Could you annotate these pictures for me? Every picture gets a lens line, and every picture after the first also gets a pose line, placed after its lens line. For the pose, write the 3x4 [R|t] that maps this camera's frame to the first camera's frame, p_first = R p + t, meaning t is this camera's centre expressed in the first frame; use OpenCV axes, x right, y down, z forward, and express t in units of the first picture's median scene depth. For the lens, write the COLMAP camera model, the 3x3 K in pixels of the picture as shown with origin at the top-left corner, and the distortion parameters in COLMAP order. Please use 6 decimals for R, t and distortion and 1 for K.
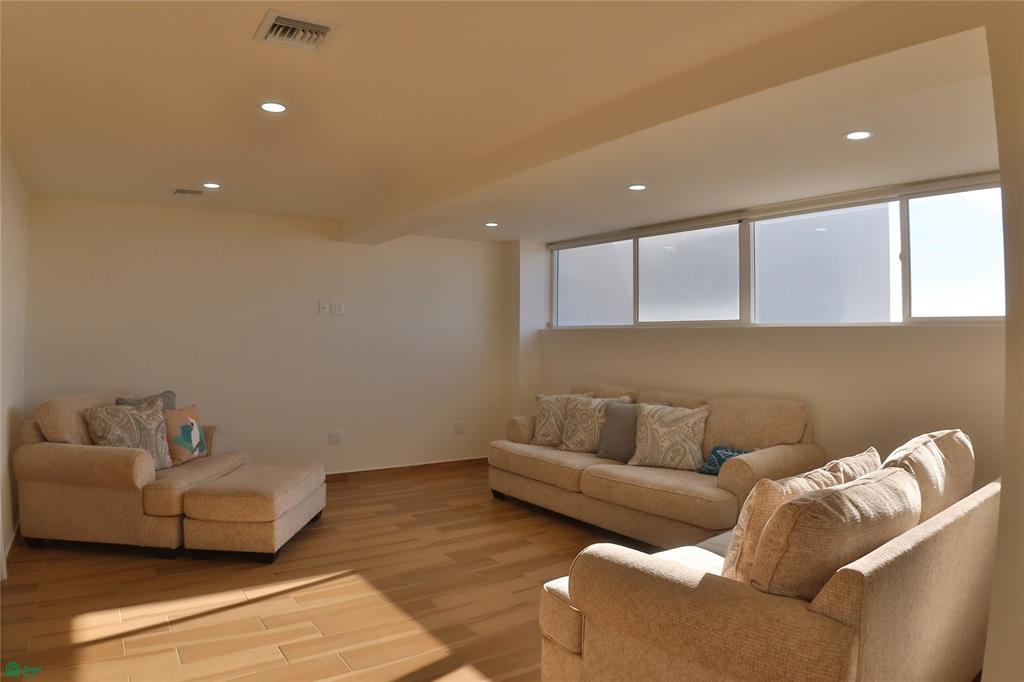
lens RADIAL K [[640.2, 0, 512.0], [0, 640.2, 341.0], [0, 0, 1]] dist [-0.161351, -0.000213]
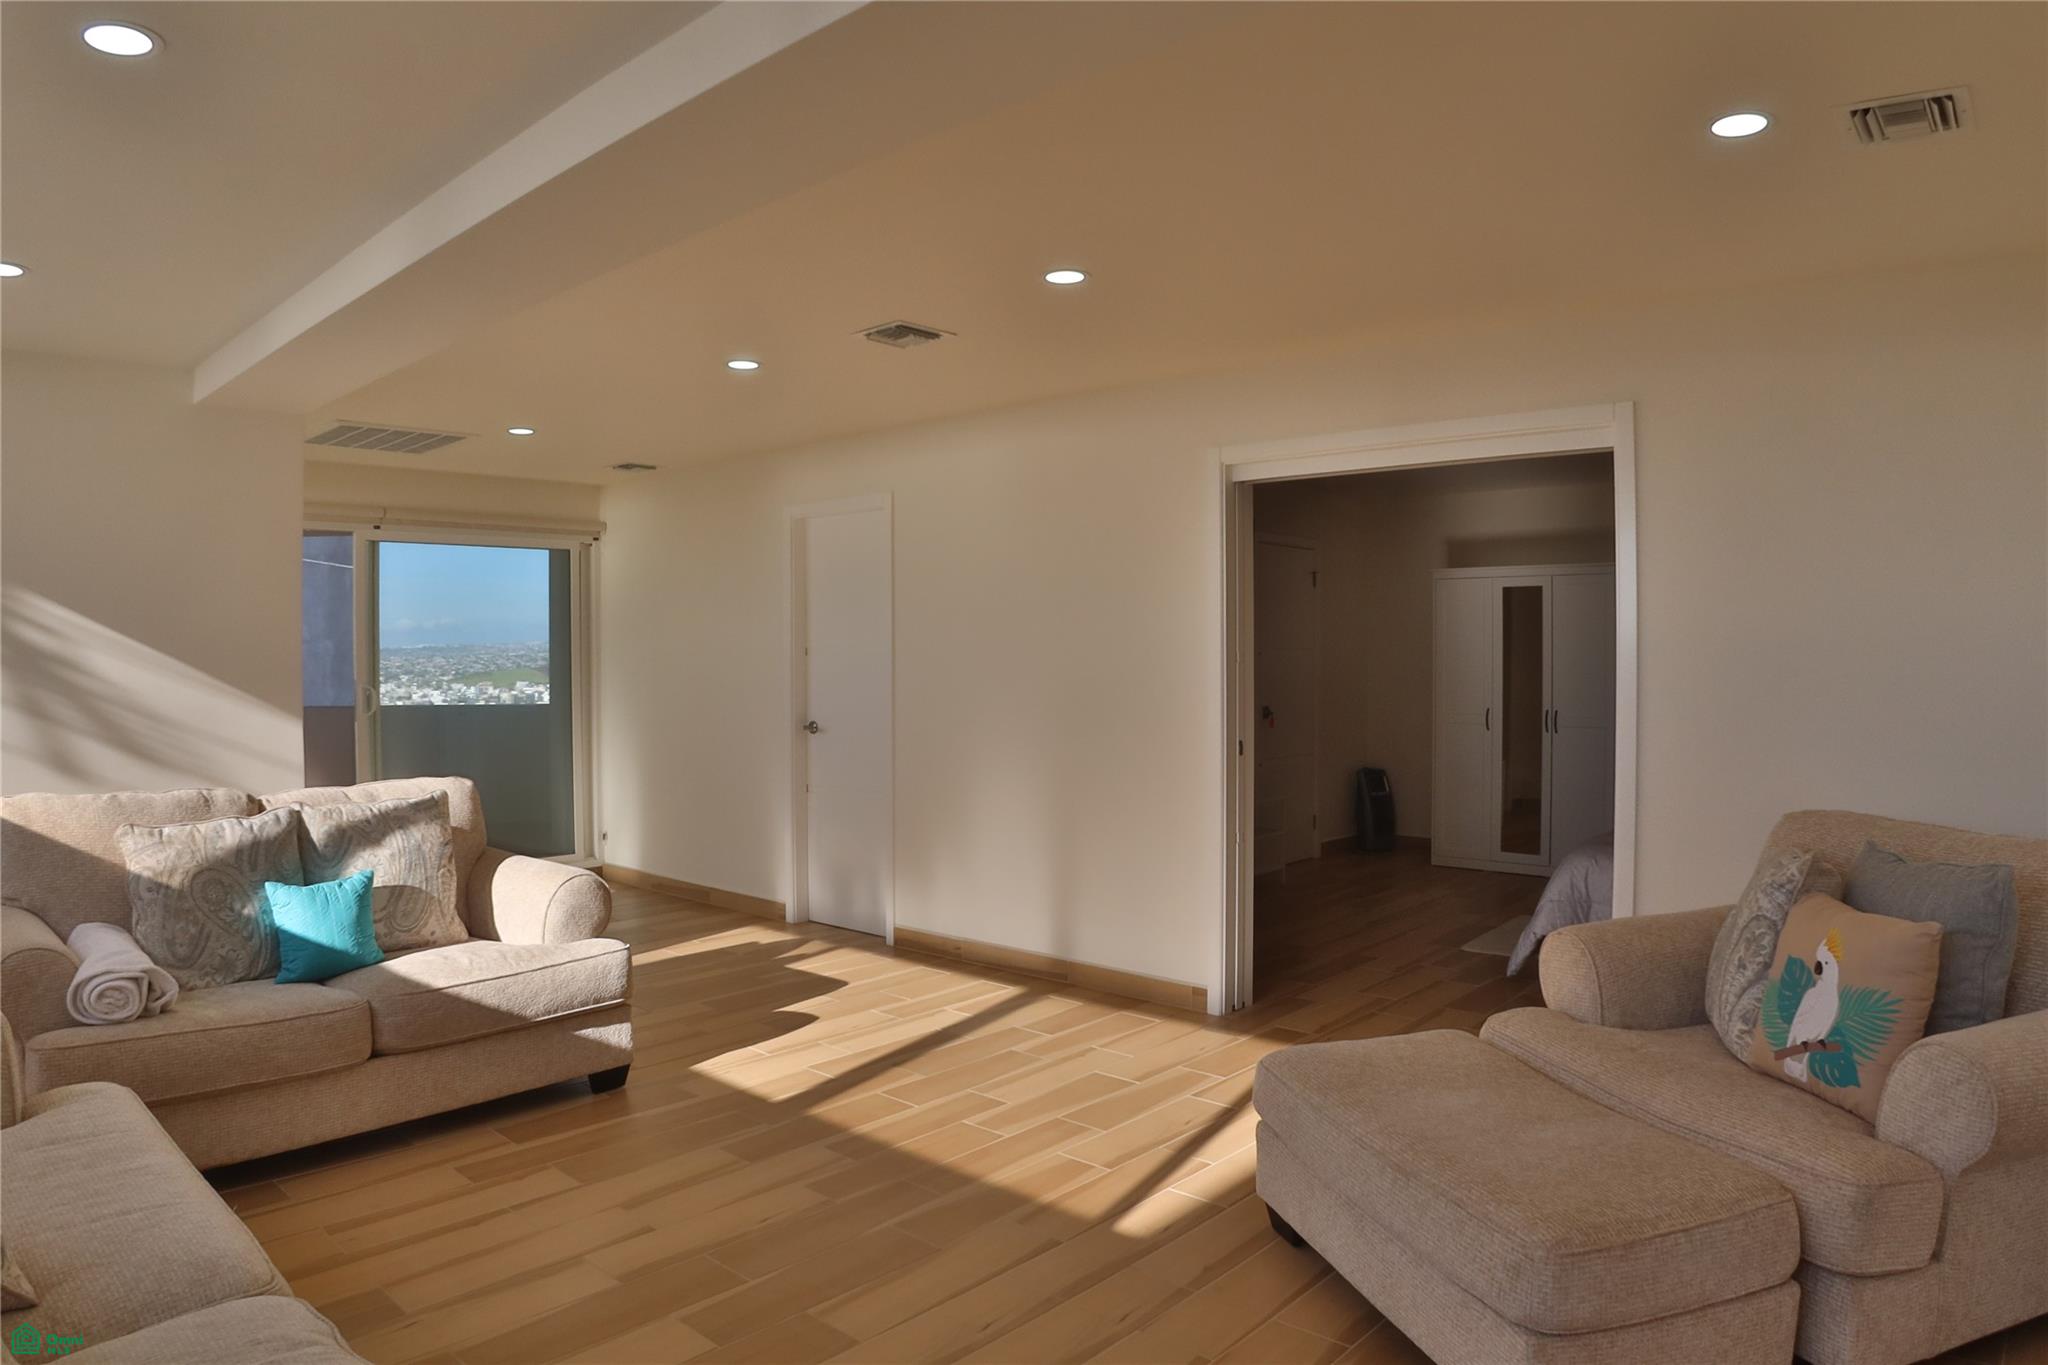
lens RADIAL K [[1280.5, 0, 1024.0], [0, 1280.5, 682.5], [0, 0, 1]] dist [-0.161351, -0.000213]
pose [[-0.974864, -0.002747, -0.222785, -0.056099], [-0.004878, 0.999947, 0.009013, 0.002564], [0.222748, 0.009874, -0.974826, 1.689421]]
